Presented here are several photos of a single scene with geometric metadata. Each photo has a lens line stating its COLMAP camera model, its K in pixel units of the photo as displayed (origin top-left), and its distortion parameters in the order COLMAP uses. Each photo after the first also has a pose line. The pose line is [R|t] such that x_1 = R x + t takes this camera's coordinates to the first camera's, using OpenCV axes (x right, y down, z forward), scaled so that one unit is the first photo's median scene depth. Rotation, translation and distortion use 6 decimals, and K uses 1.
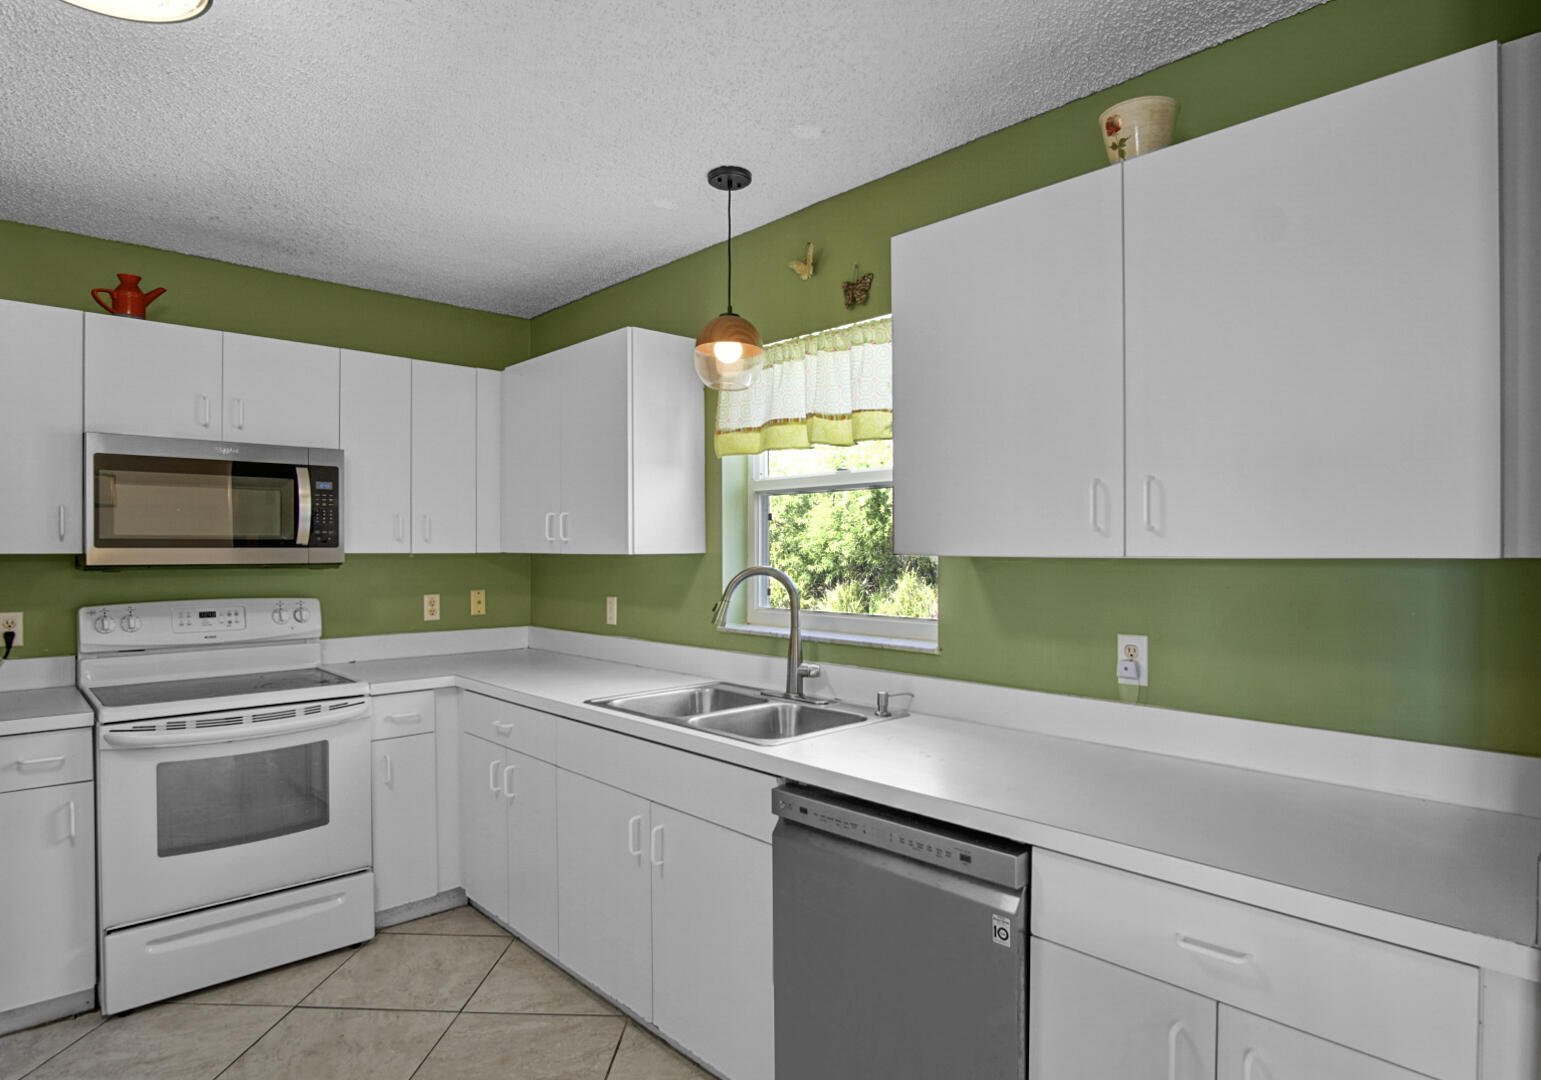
lens RADIAL K [[863.3, 0, 769.2], [0, 863.3, 552.8], [0, 0, 1]] dist [-0.025576, 0.001602]
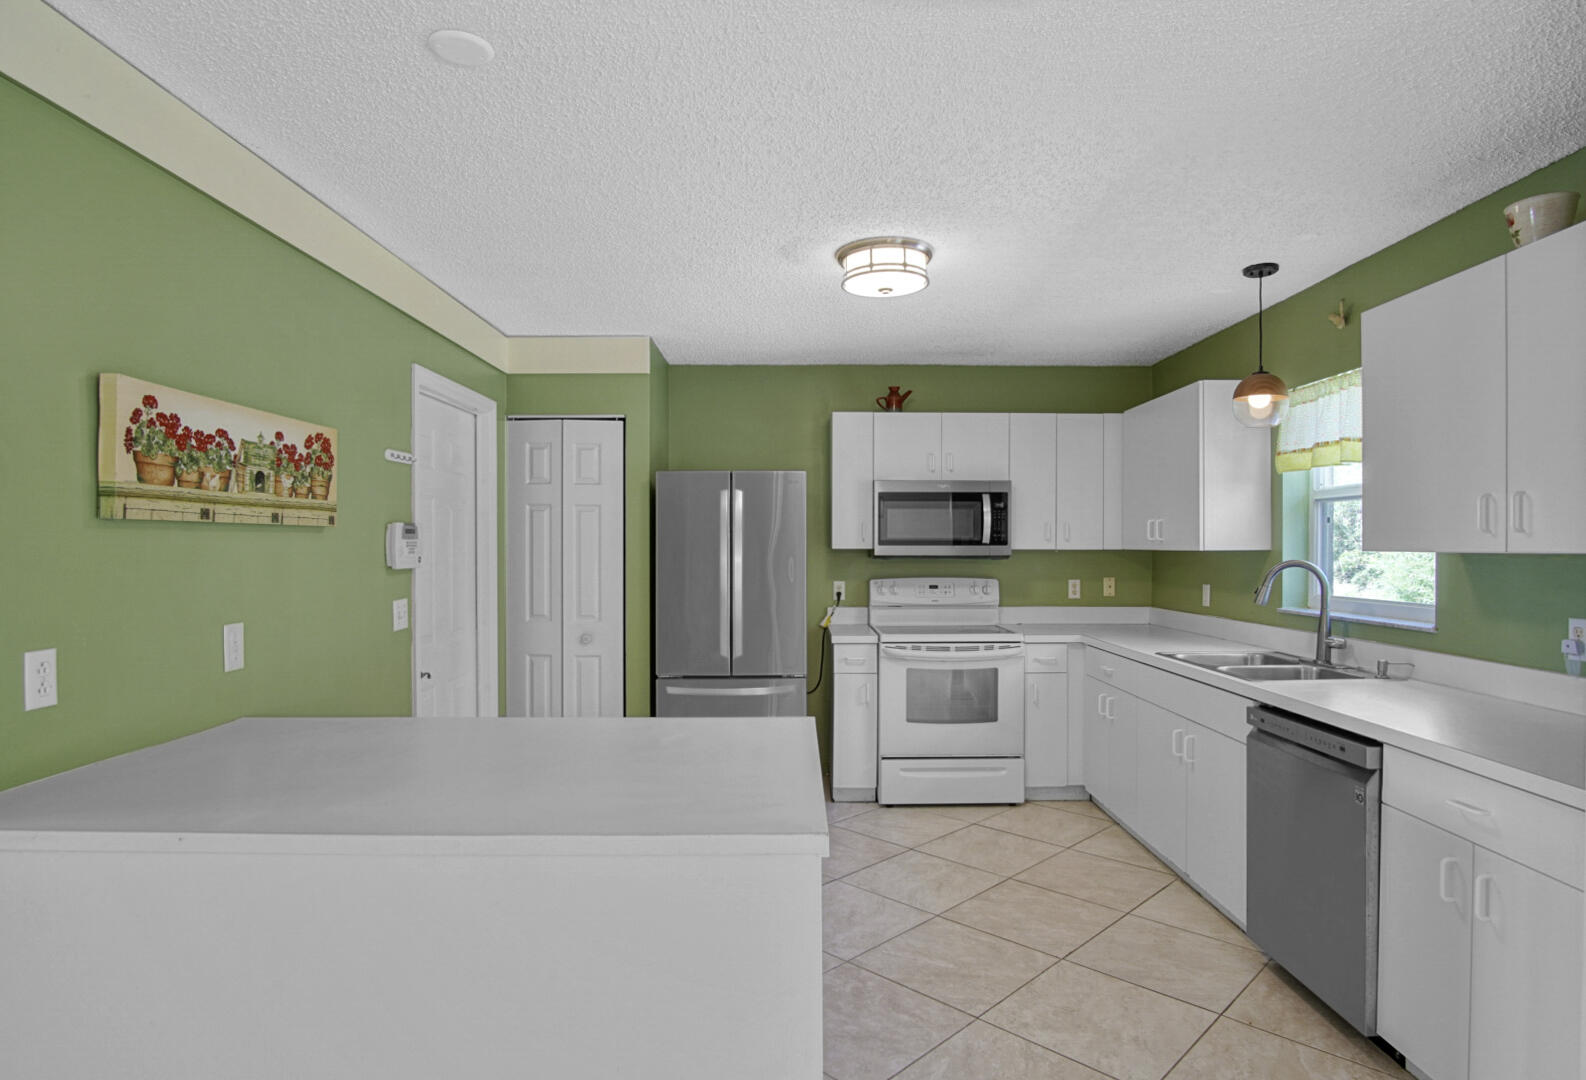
lens RADIAL K [[854.4, 0, 797.8], [0, 854.4, 557.1], [0, 0, 1]] dist [-0.040853, 0.000060]
pose [[0.731733, 0.008960, -0.681532, 0.285097], [-0.003945, 0.999953, 0.008912, 0.002917], [0.681580, -0.003833, 0.731734, -0.400428]]
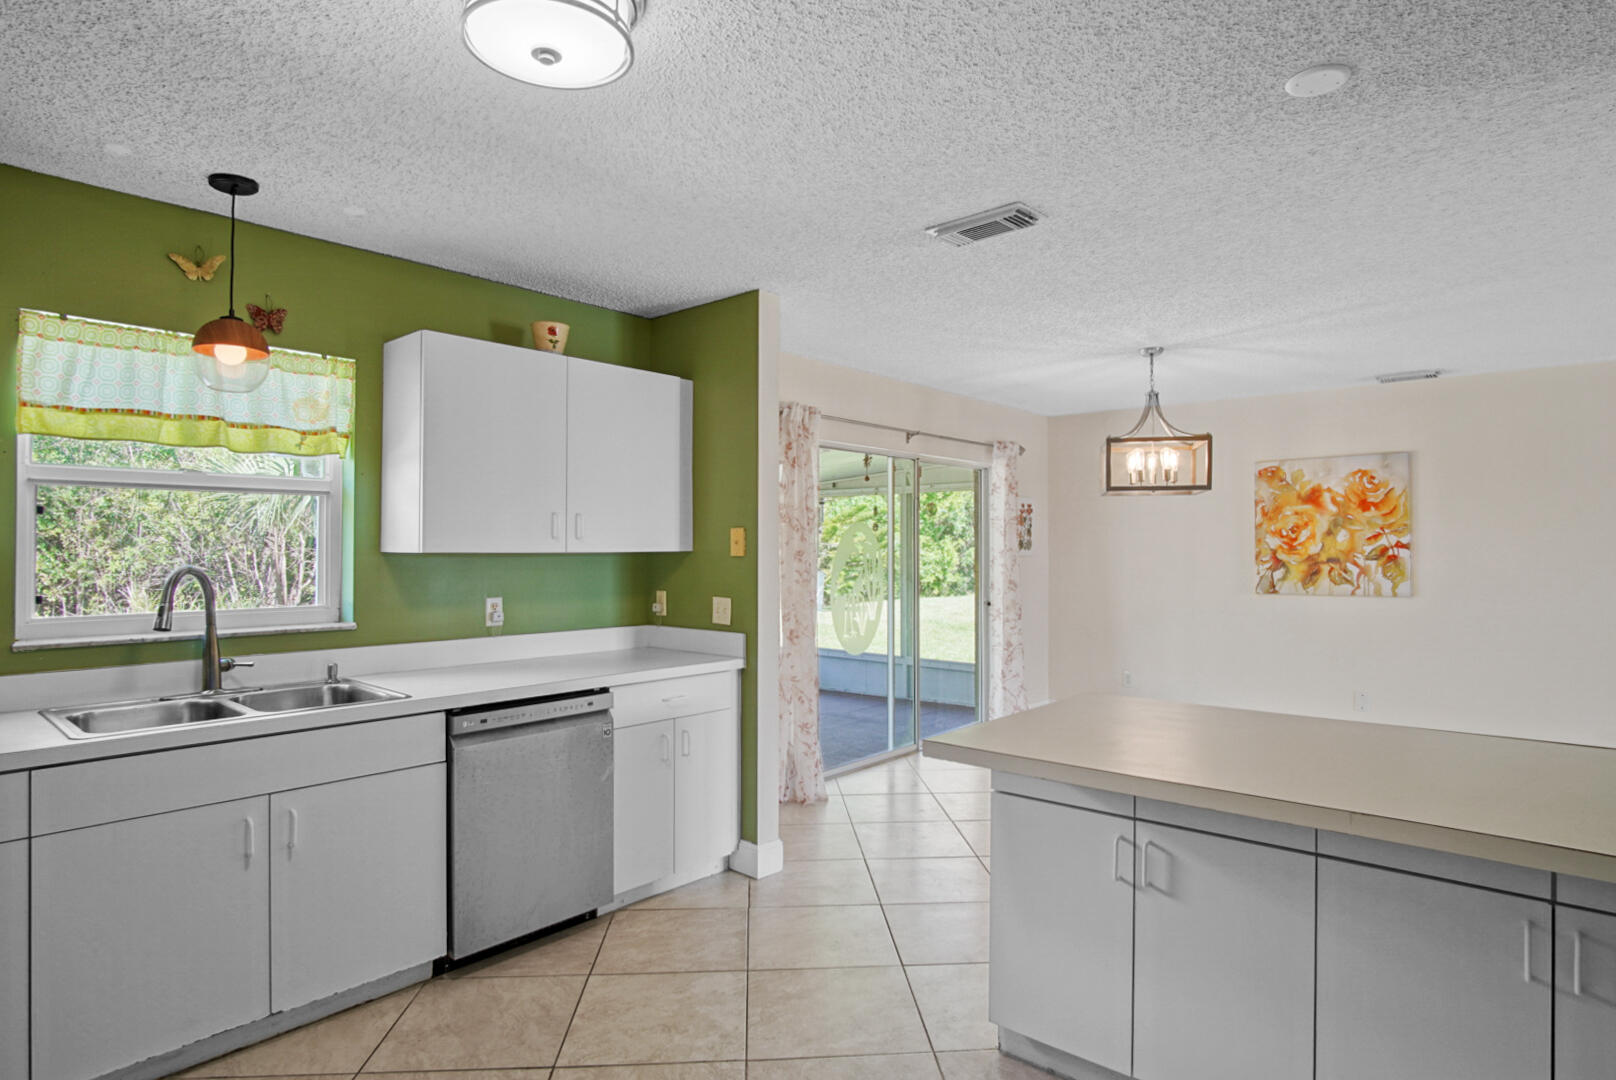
lens RADIAL K [[865.2, 0, 808.0], [0, 865.2, 540.0], [0, 0, 1]] dist [-0.035753, 0.002336]
pose [[-0.092621, 0.008981, 0.995661, -0.973221], [0.003430, 0.999956, -0.008700, -0.002799], [-0.995696, 0.002609, -0.092648, 0.367431]]
